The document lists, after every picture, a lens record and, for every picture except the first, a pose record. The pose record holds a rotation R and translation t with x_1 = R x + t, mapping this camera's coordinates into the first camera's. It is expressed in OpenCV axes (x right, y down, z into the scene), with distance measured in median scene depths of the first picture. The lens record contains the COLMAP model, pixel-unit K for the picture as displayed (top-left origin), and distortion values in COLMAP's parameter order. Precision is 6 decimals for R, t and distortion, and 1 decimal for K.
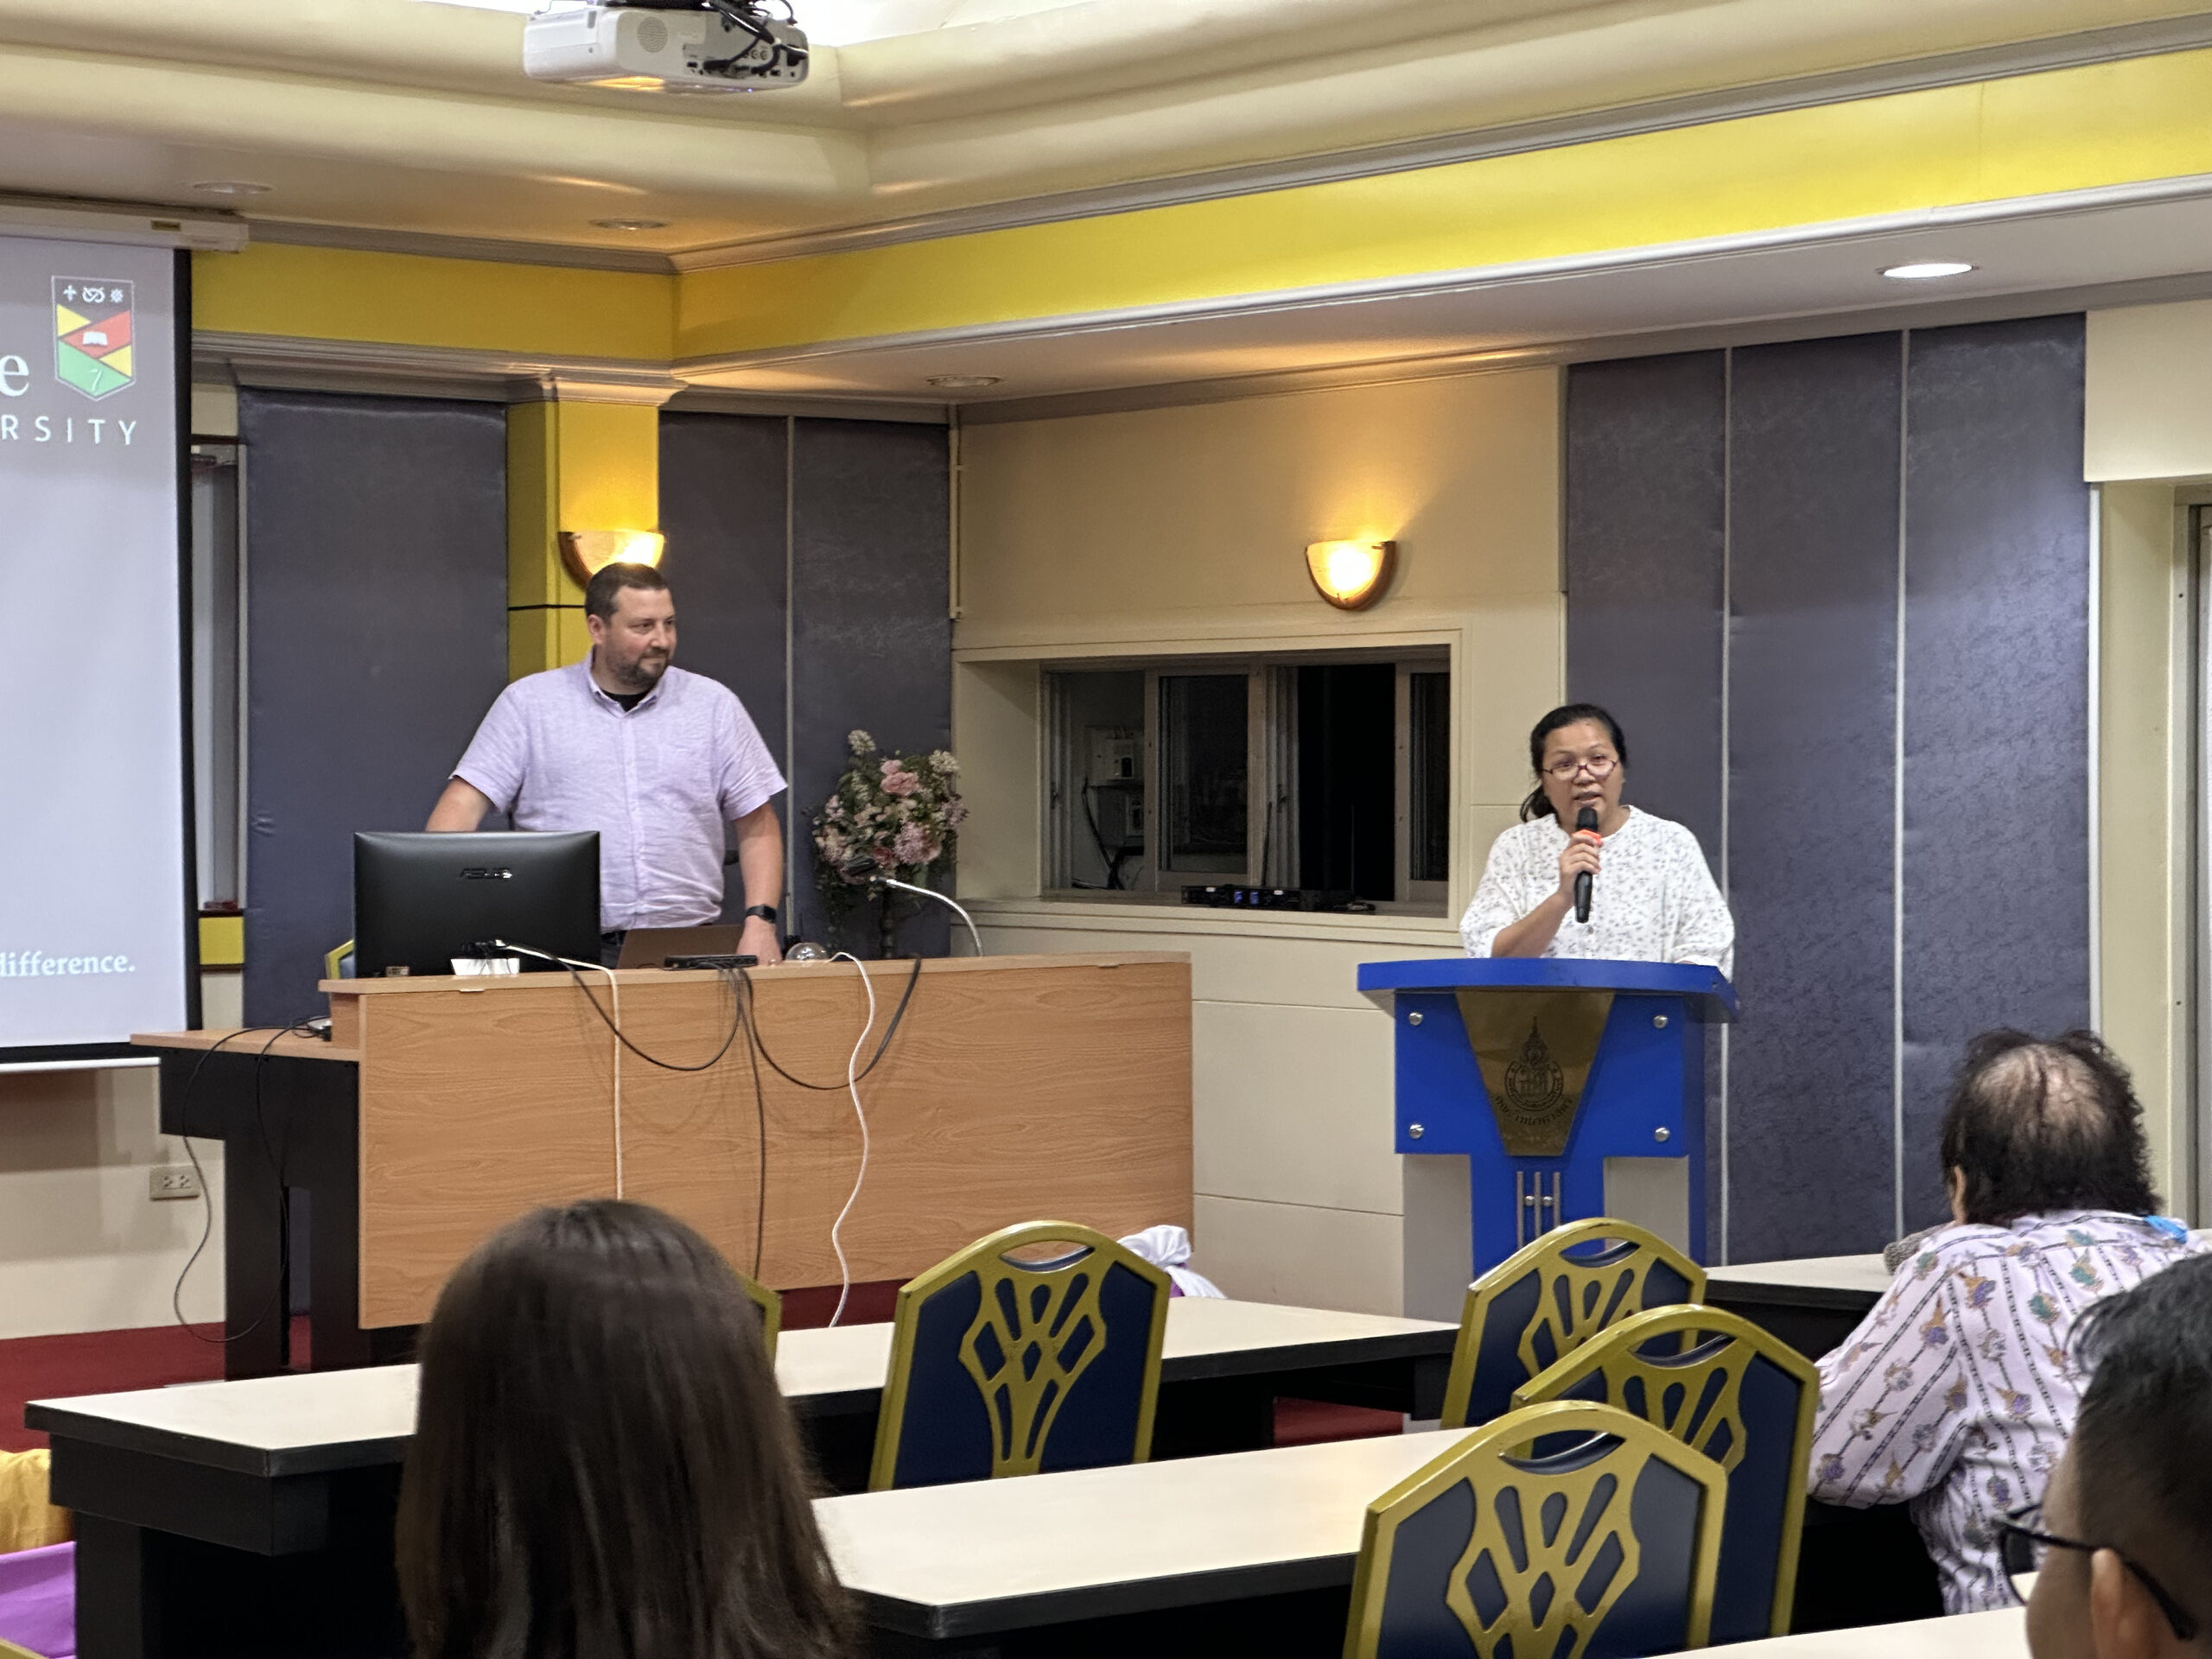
lens RADIAL K [[4976.9, 0, 1106.0], [0, 4976.9, 829.5], [0, 0, 1]] dist [-0.274909, 7.654817]
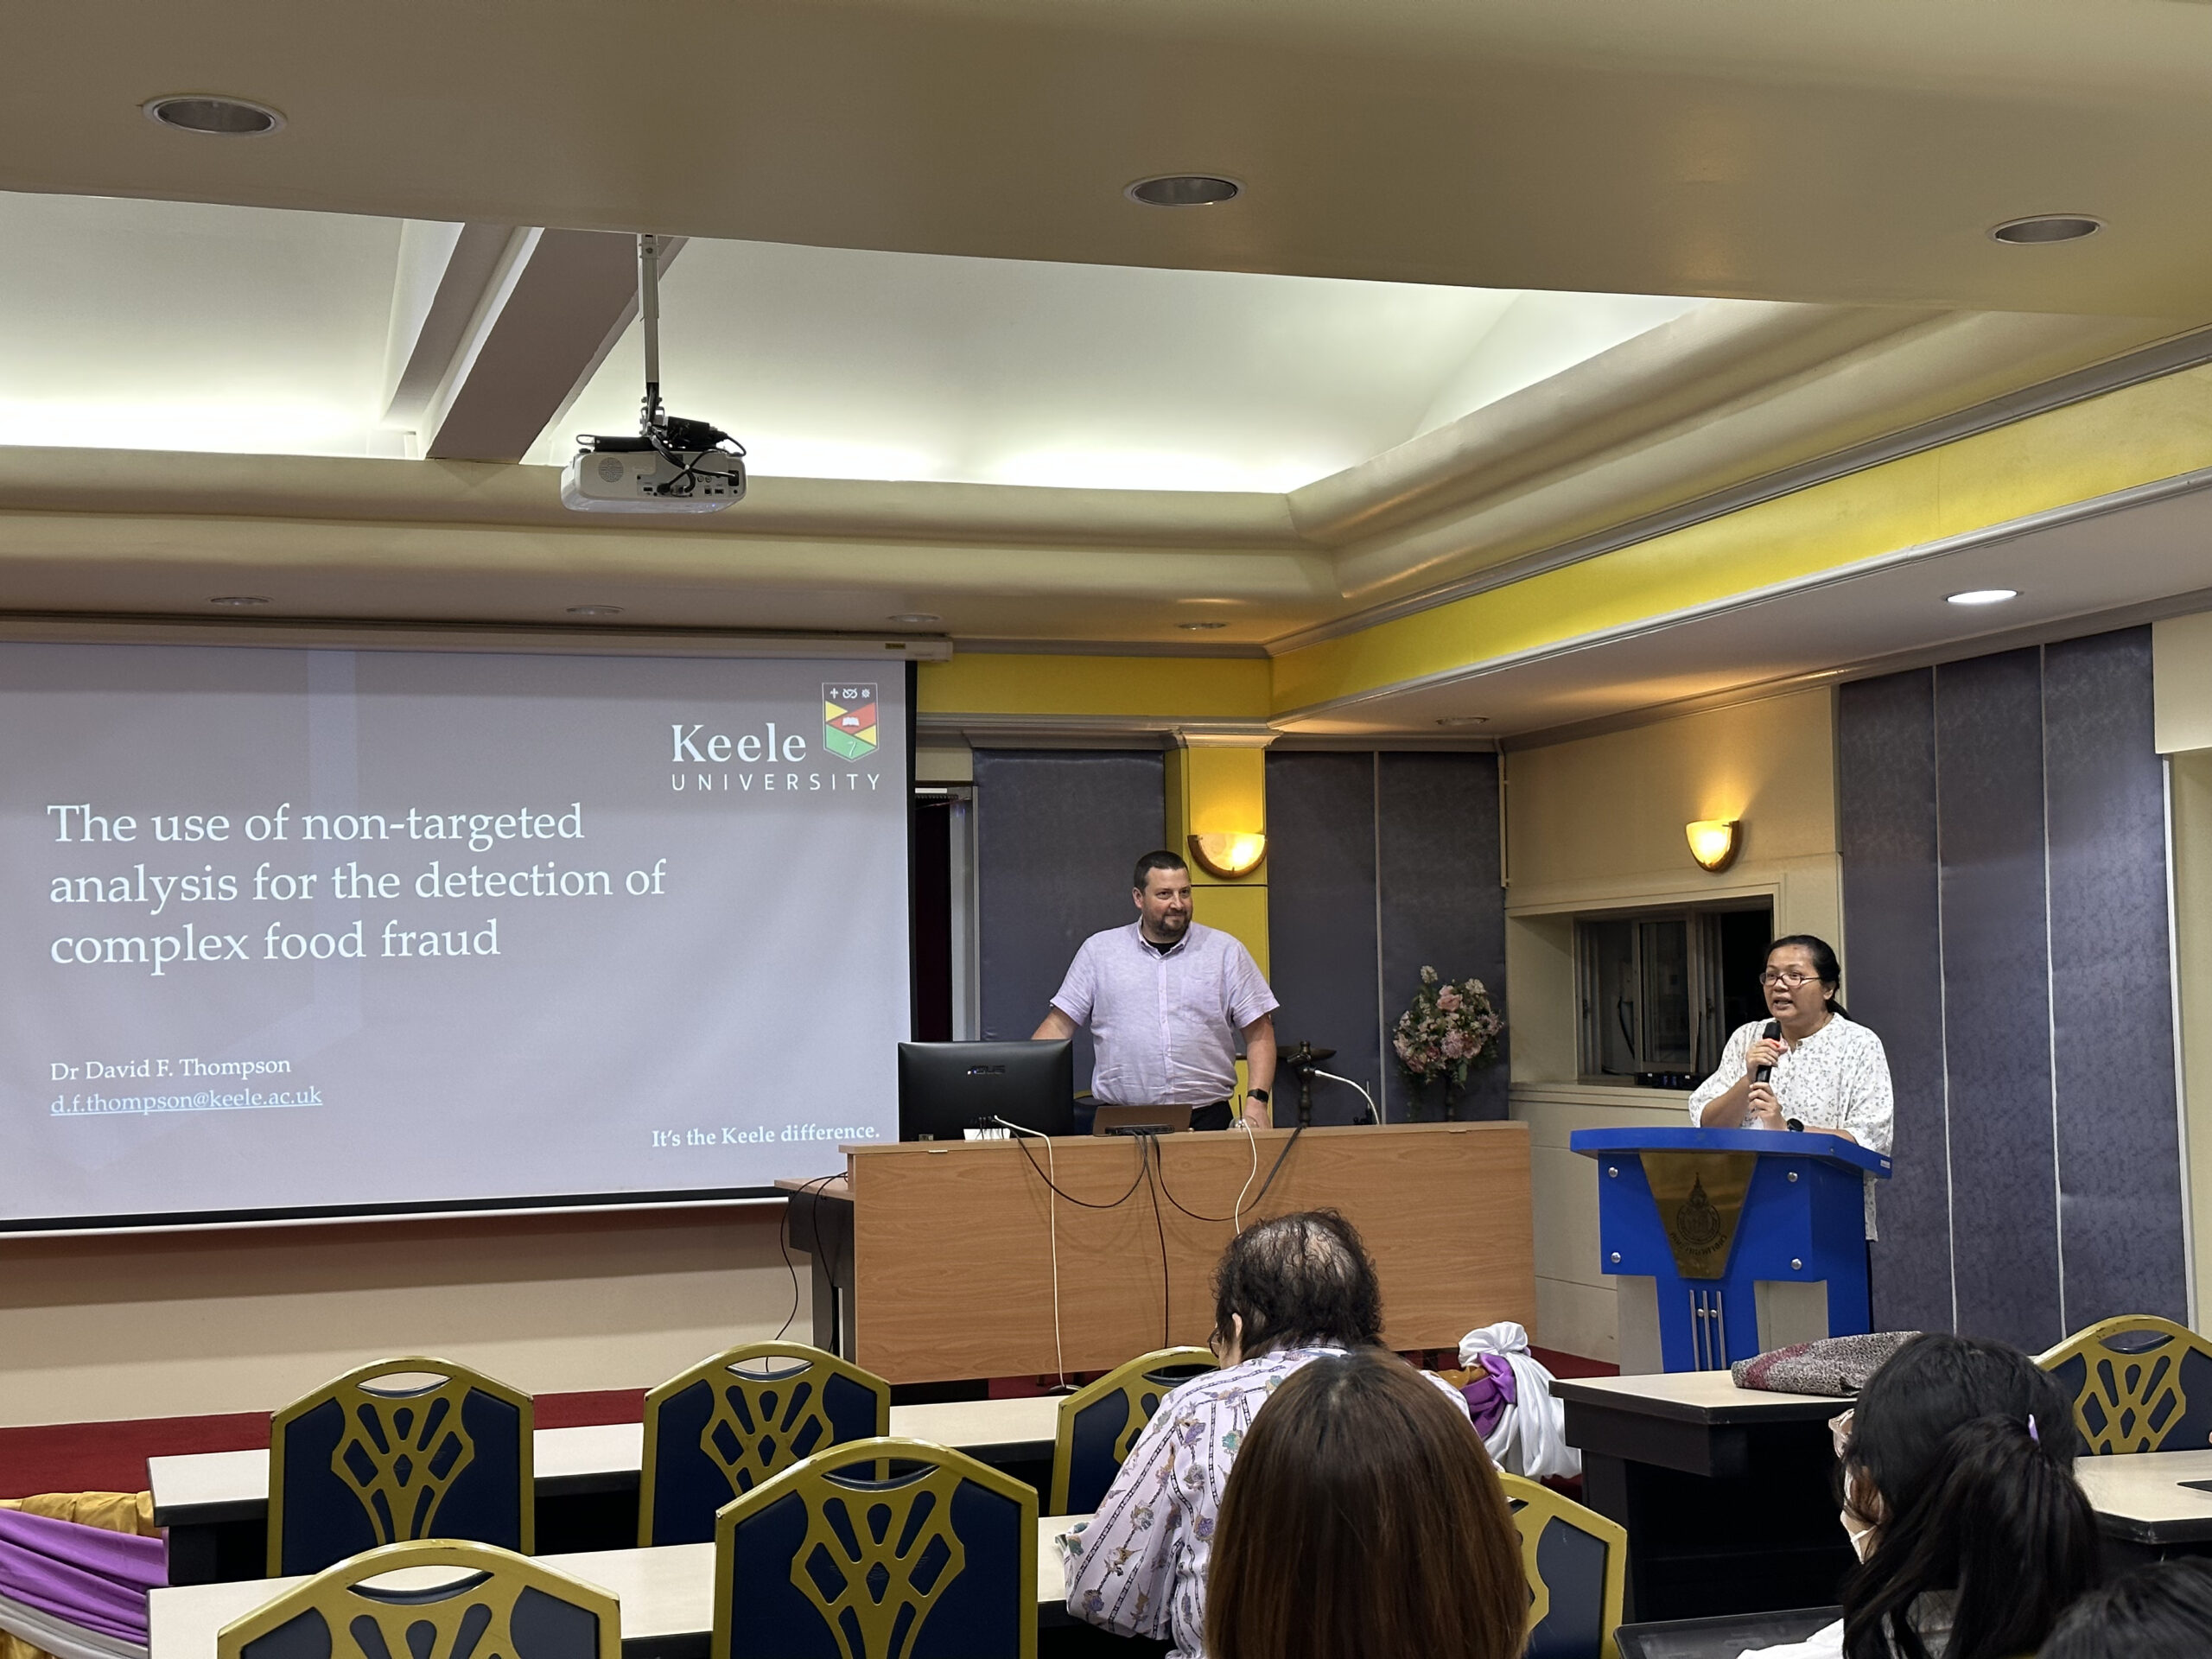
lens RADIAL K [[3064.6, 0, 1099.1], [0, 3064.6, 863.8], [0, 0, 1]] dist [0.134171, -0.106991]
pose [[0.938419, -0.031934, -0.344021, 0.192205], [0.012870, 0.998259, -0.057556, 0.000647], [0.345260, 0.049584, 0.937196, 0.145189]]
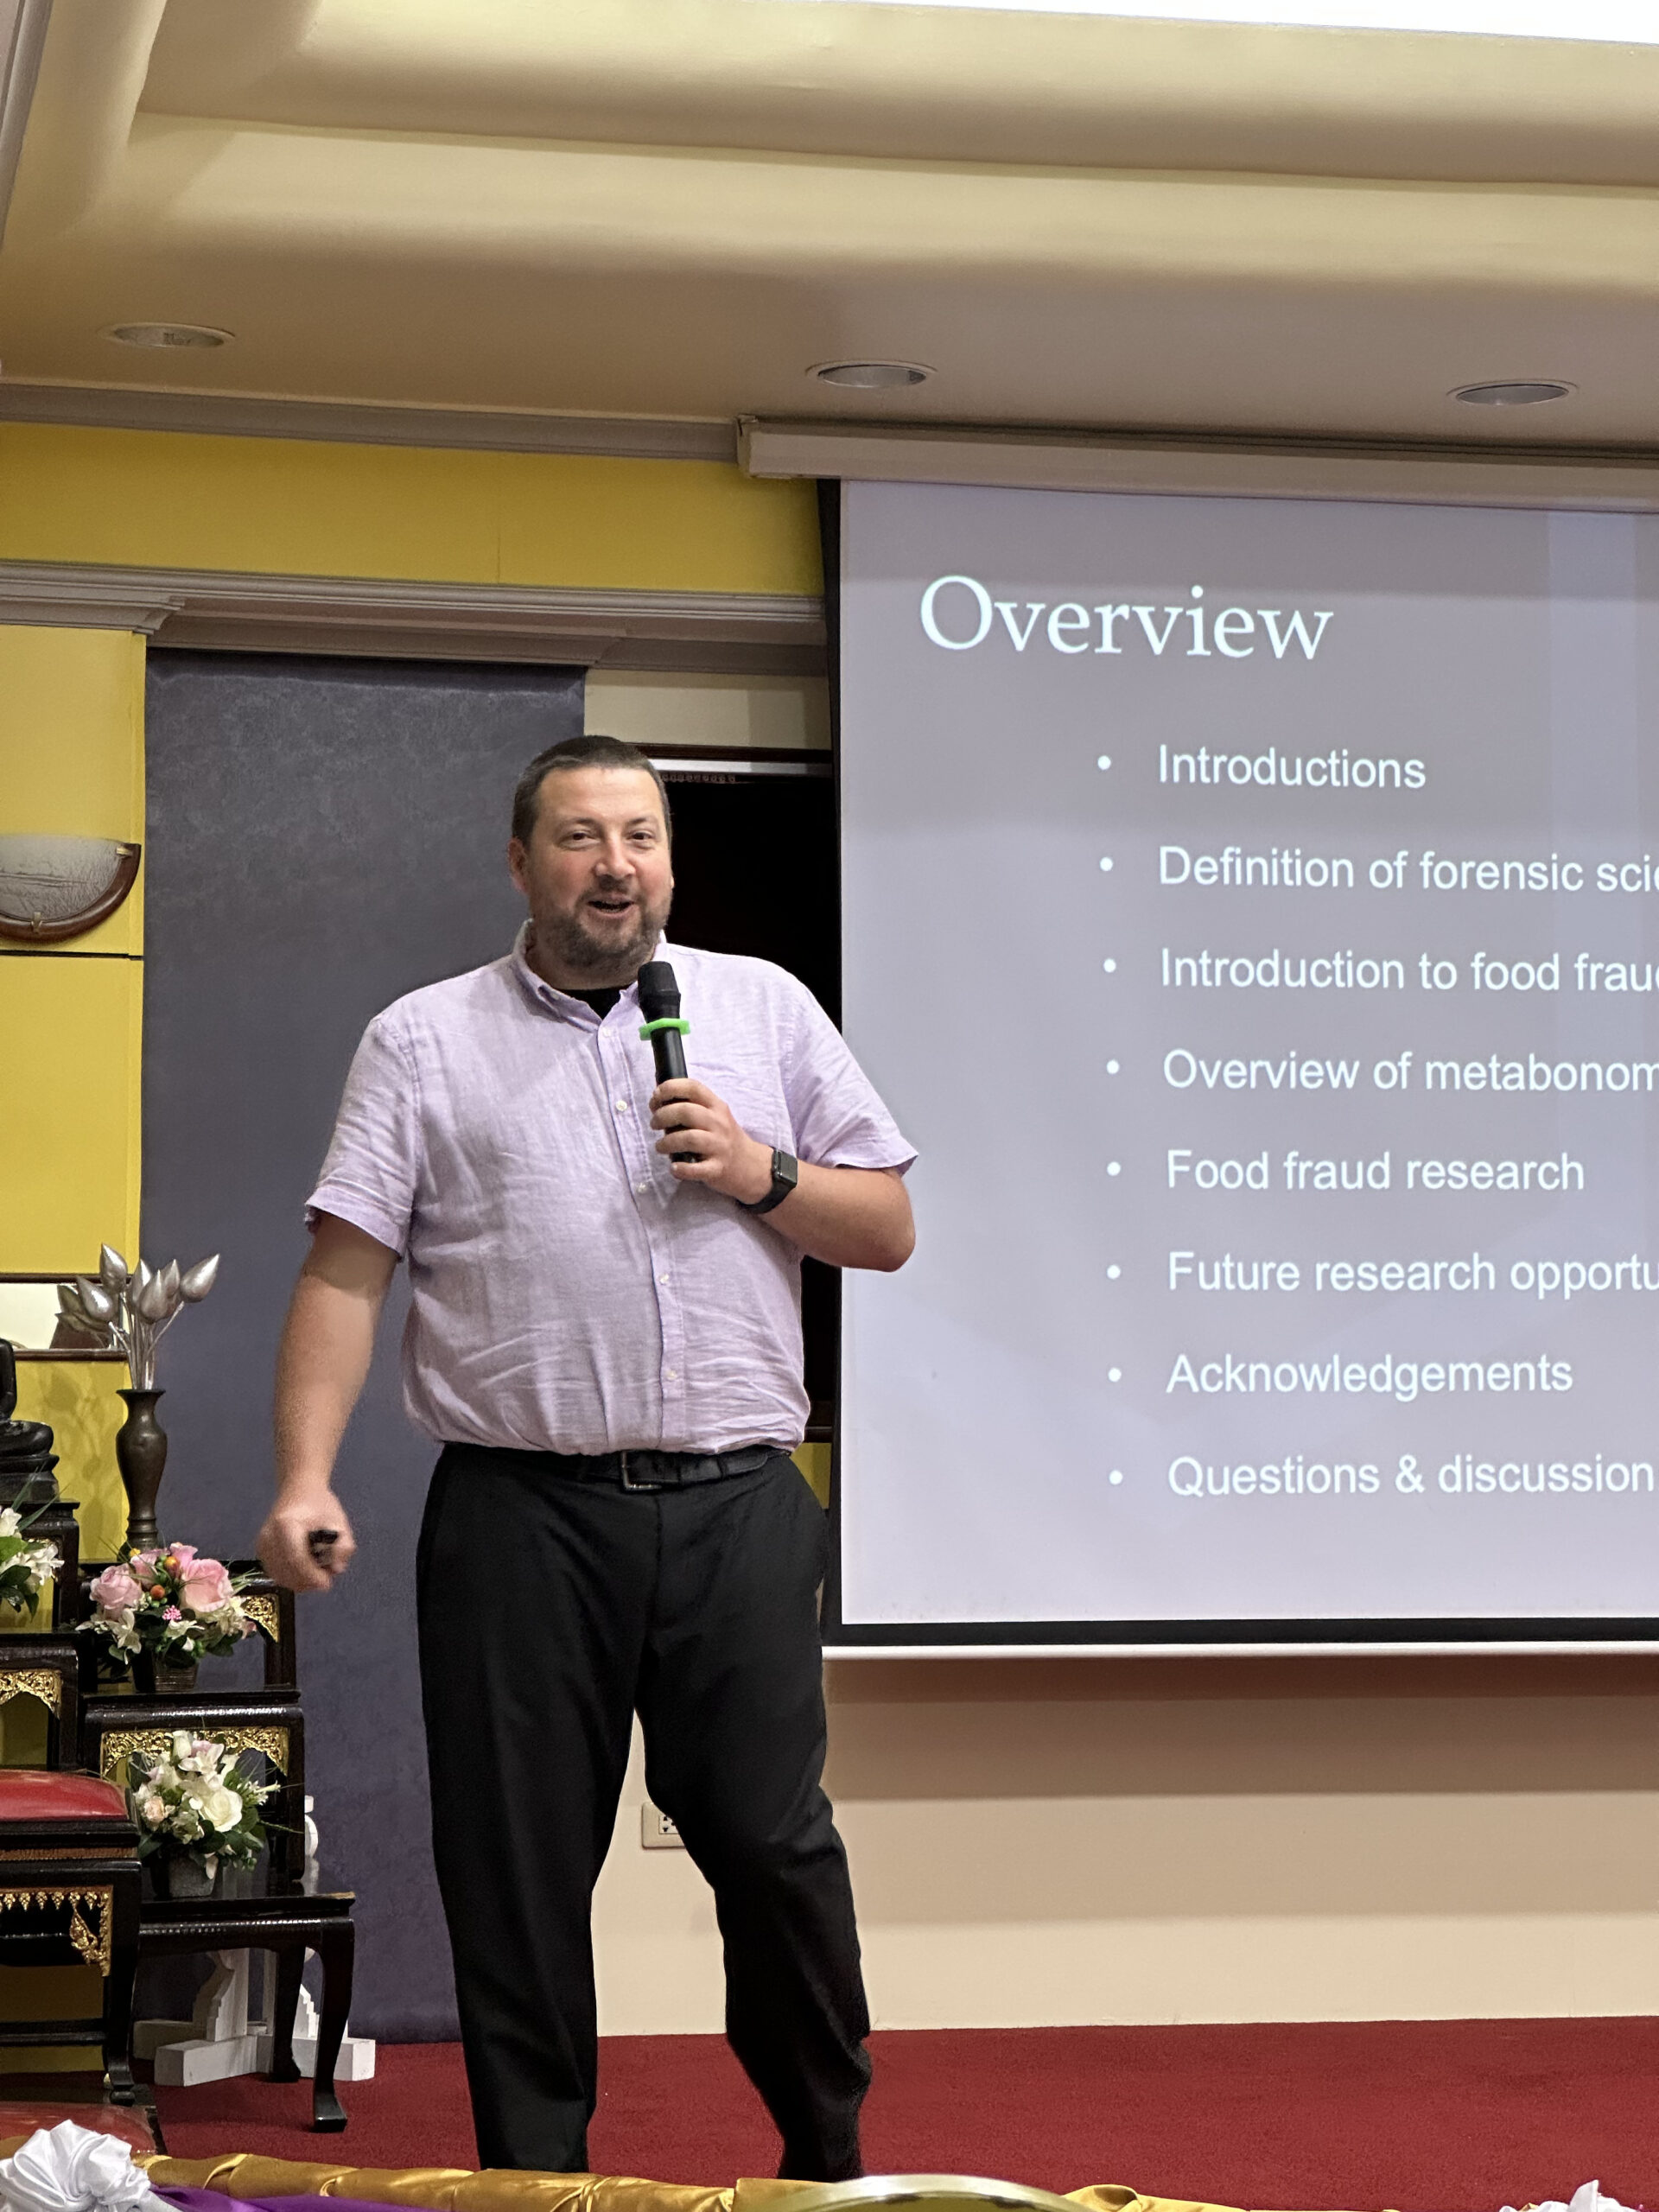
lens RADIAL K [[4976.9, 0, 829.5], [0, 4976.9, 1106.0], [0, 0, 1]] dist [-0.274909, 7.654817]
pose [[0.896902, -0.019379, -0.441805, -0.101298], [-0.009489, 0.997966, -0.063038, 0.016870], [0.442128, 0.060731, 0.894894, 0.212555]]
